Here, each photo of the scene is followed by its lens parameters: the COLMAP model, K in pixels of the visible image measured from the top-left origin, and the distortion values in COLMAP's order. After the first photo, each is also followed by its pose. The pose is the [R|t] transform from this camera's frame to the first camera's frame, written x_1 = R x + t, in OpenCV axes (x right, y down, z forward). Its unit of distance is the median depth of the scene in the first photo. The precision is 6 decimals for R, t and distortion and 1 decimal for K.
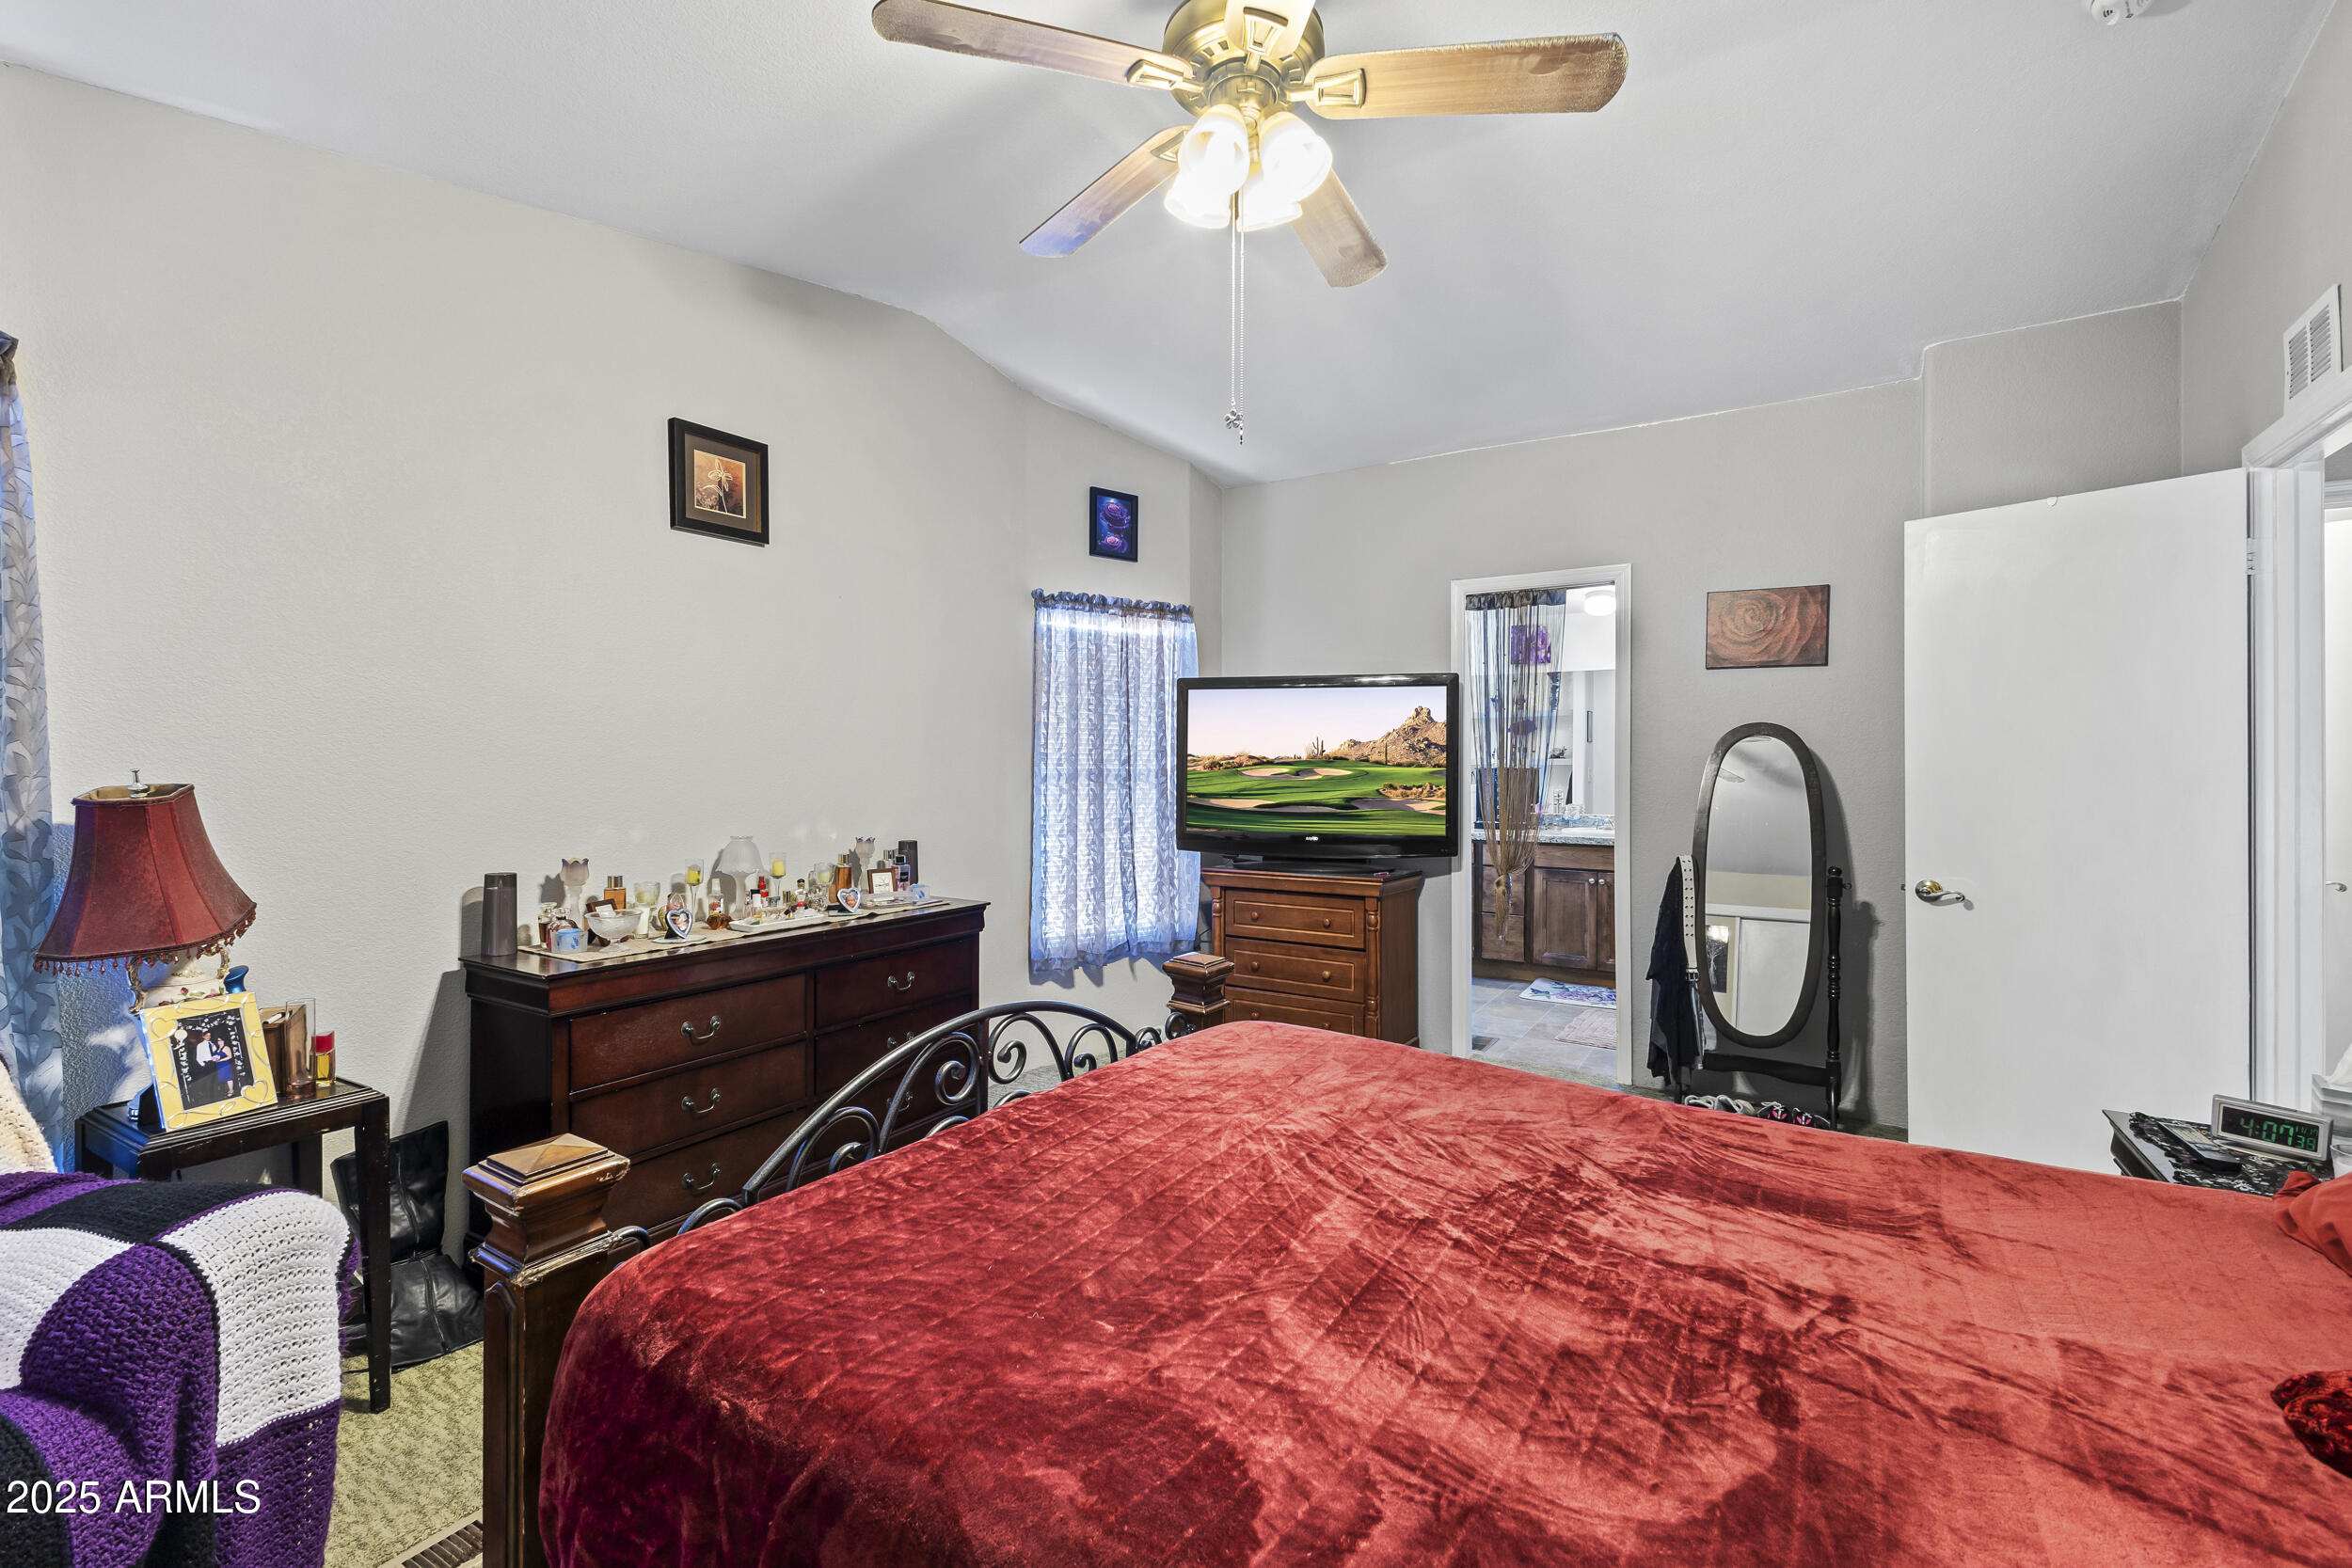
lens RADIAL K [[1017.6, 0, 1181.2], [0, 1017.6, 770.8], [0, 0, 1]] dist [0.004019, 0.000486]
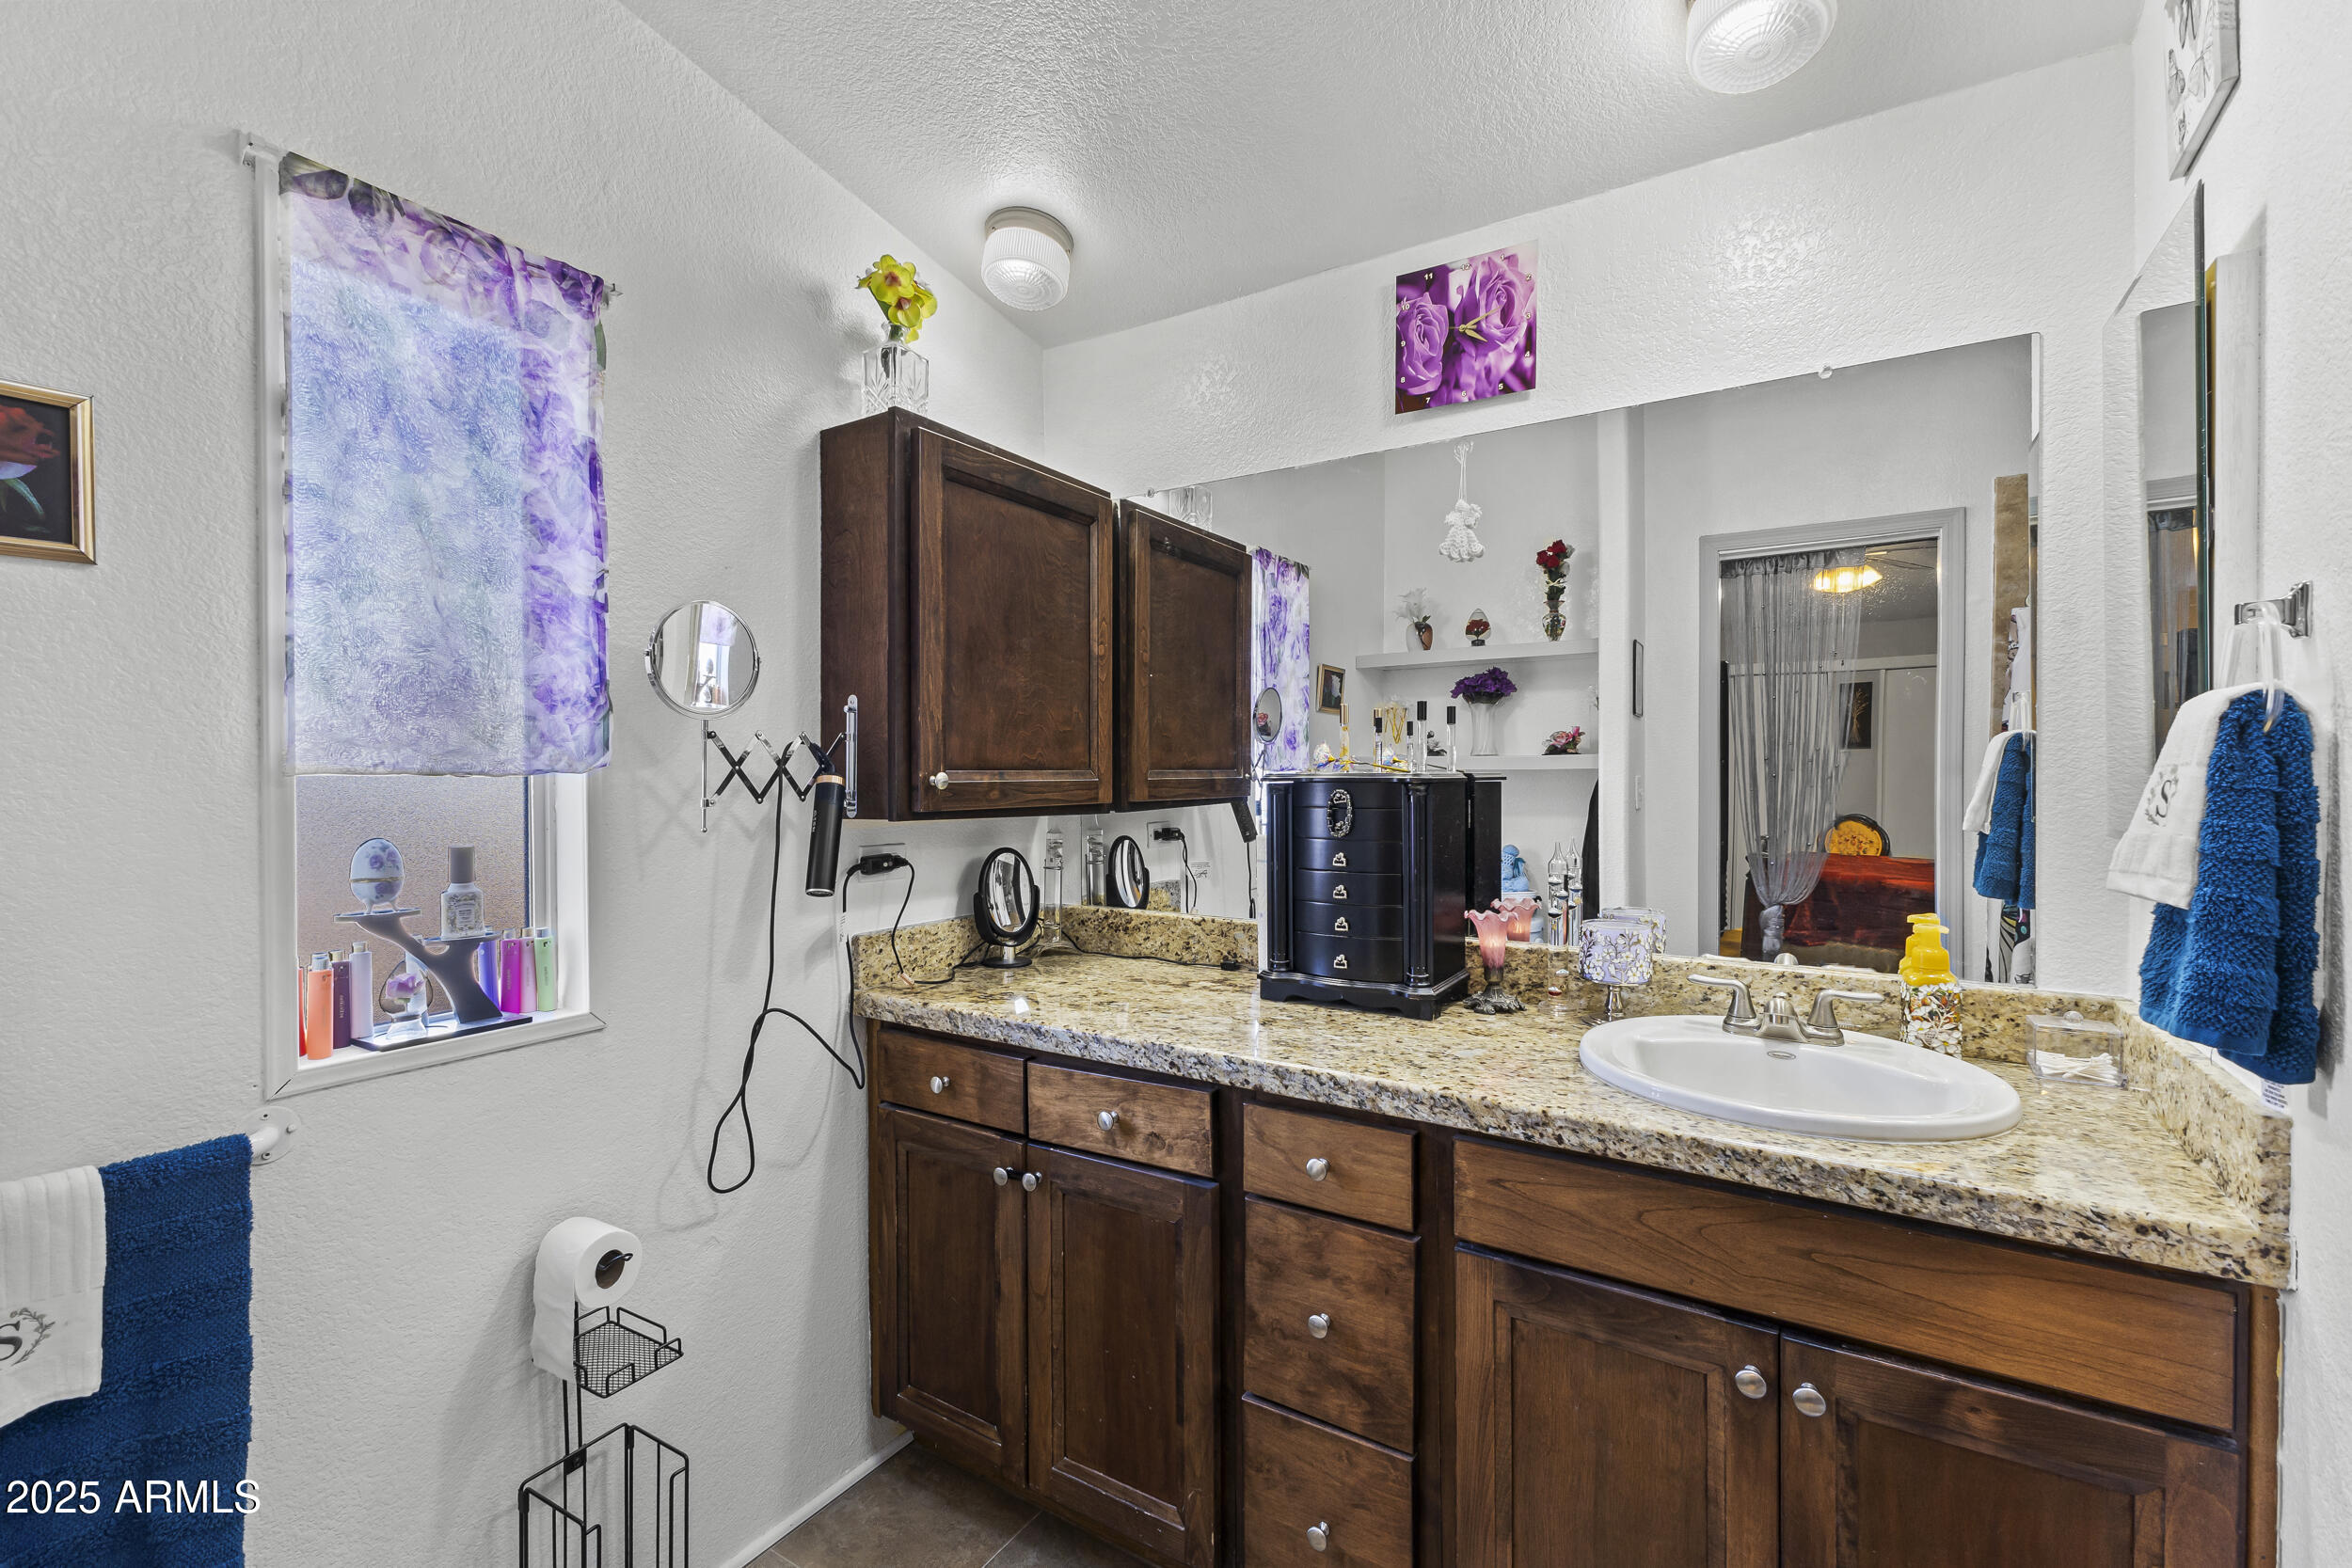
lens RADIAL K [[1017.6, 0, 1181.2], [0, 1017.6, 770.8], [0, 0, 1]] dist [0.004019, 0.000486]
pose [[0.999994, 0.000940, -0.003360, 0.282371], [-0.000956, 0.999988, -0.004901, -0.004022], [0.003355, 0.004905, 0.999982, 0.765087]]
